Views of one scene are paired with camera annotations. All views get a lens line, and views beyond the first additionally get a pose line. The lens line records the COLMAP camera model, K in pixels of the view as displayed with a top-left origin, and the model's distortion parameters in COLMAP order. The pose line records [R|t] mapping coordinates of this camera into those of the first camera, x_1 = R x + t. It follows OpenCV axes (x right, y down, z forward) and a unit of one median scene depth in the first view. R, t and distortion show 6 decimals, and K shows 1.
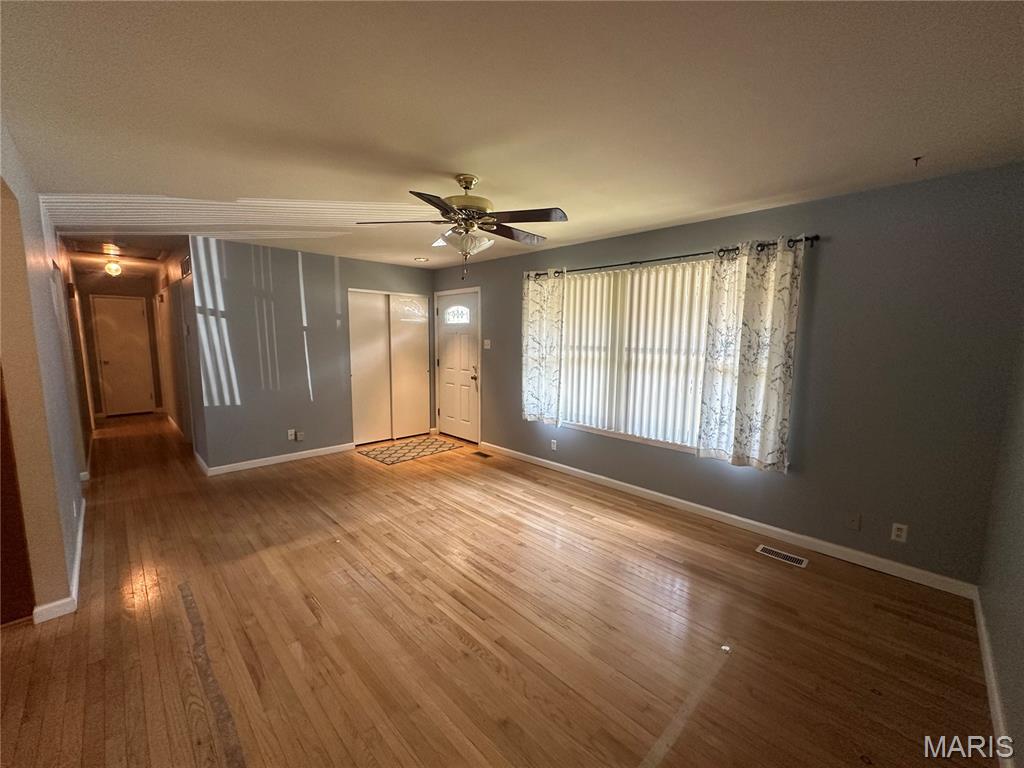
lens RADIAL K [[408.4, 0, 511.9], [0, 408.4, 387.2], [0, 0, 1]] dist [-0.005356, 0.001115]
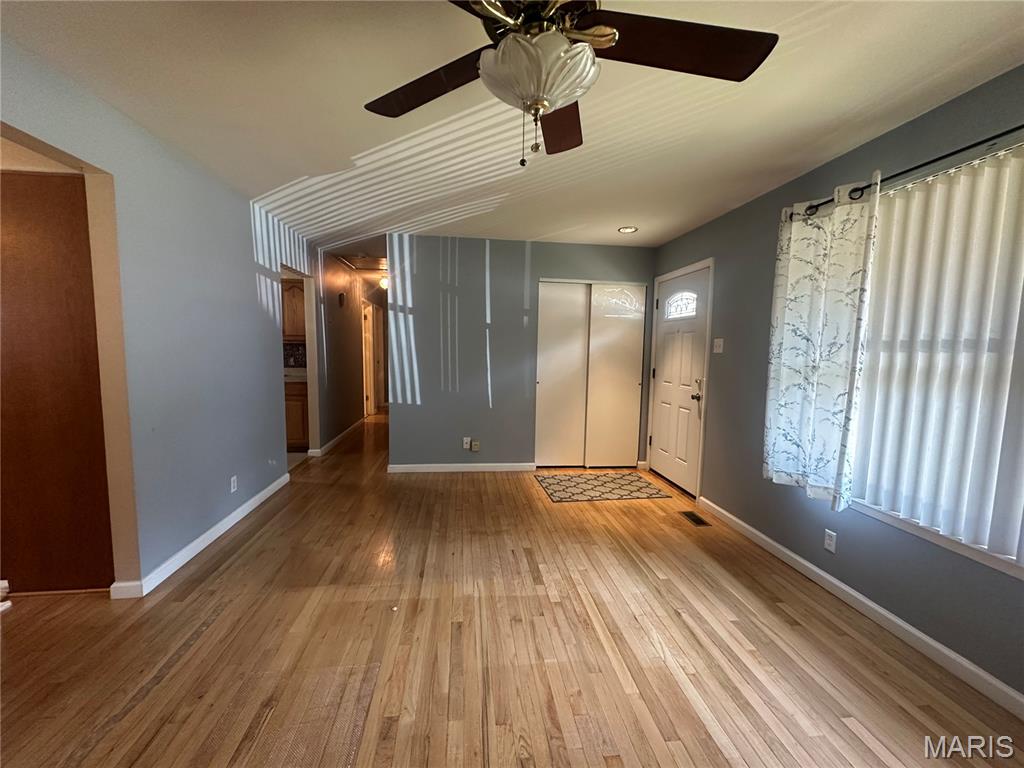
lens RADIAL K [[408.4, 0, 511.4], [0, 408.4, 385.3], [0, 0, 1]] dist [-0.005356, 0.001115]
pose [[0.790679, 0.062249, -0.609058, 0.092911], [-0.089232, 0.995912, -0.014054, -0.007961], [0.605693, 0.065459, 0.793001, 0.379411]]
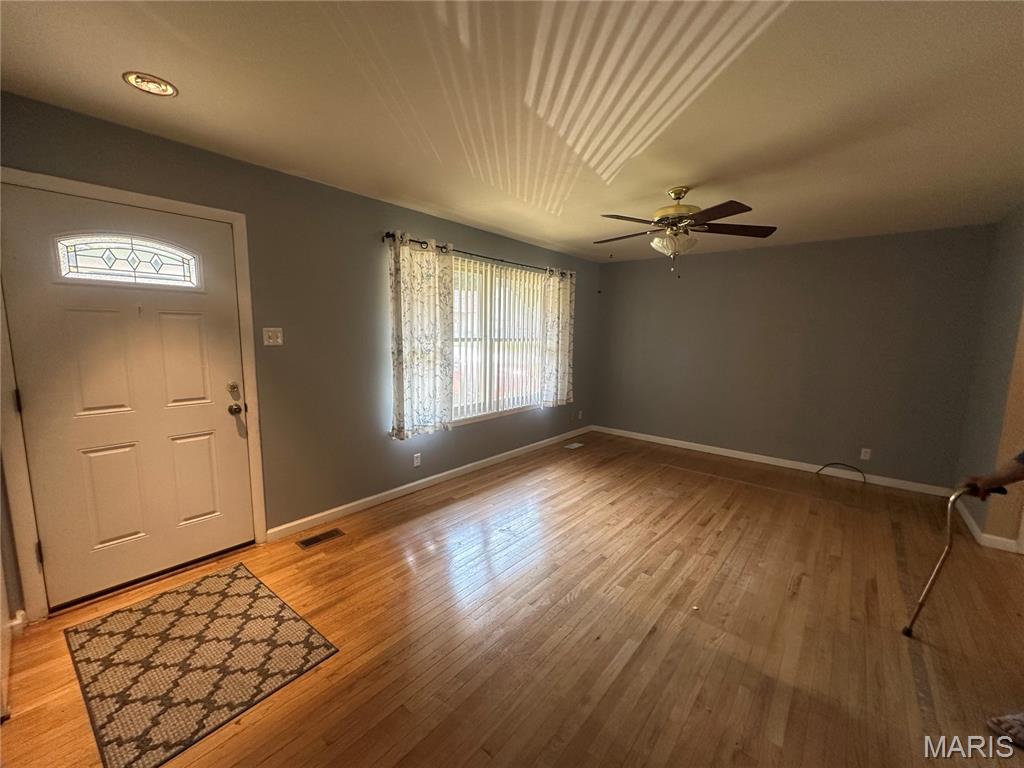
lens RADIAL K [[408.4, 0, 511.8], [0, 408.4, 385.9], [0, 0, 1]] dist [-0.005356, 0.001115]
pose [[-0.088256, -0.141182, 0.986042, -0.741435], [0.110464, 0.982412, 0.150549, -0.109483], [-0.989954, 0.122209, -0.071109, 0.929234]]
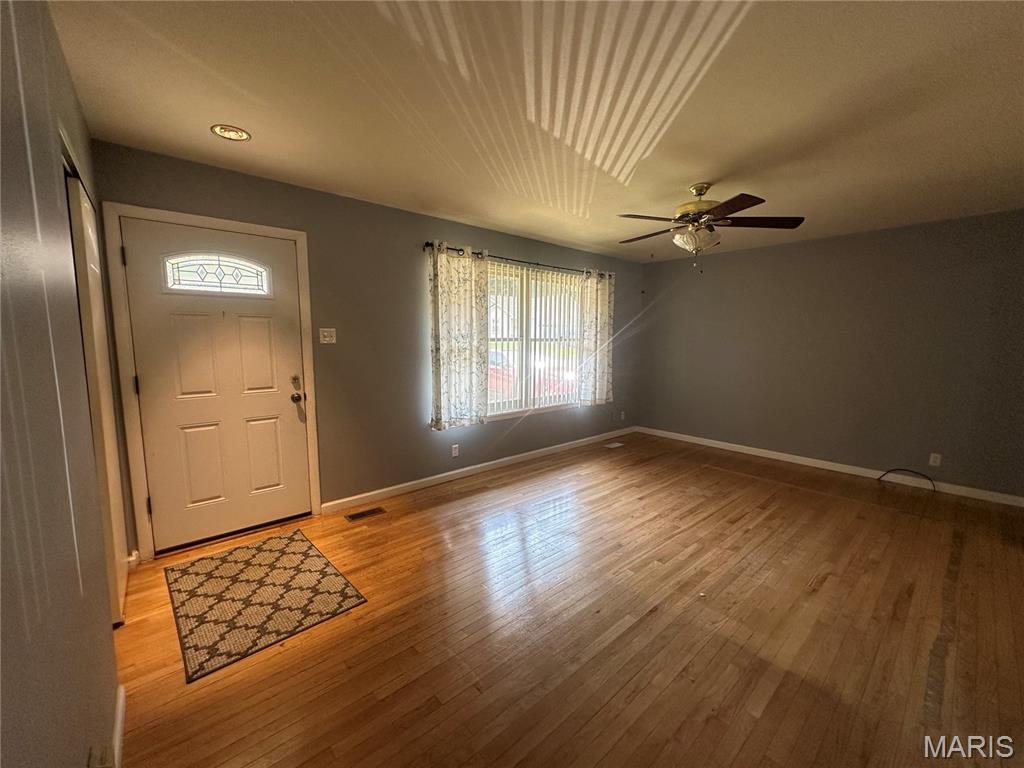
lens RADIAL K [[408.4, 0, 511.7], [0, 408.4, 386.1], [0, 0, 1]] dist [-0.005356, 0.001115]
pose [[0.061213, -0.125594, 0.990191, -0.791953], [0.125105, 0.985194, 0.117226, -0.086009], [-0.990253, 0.116702, 0.076019, 0.869148]]
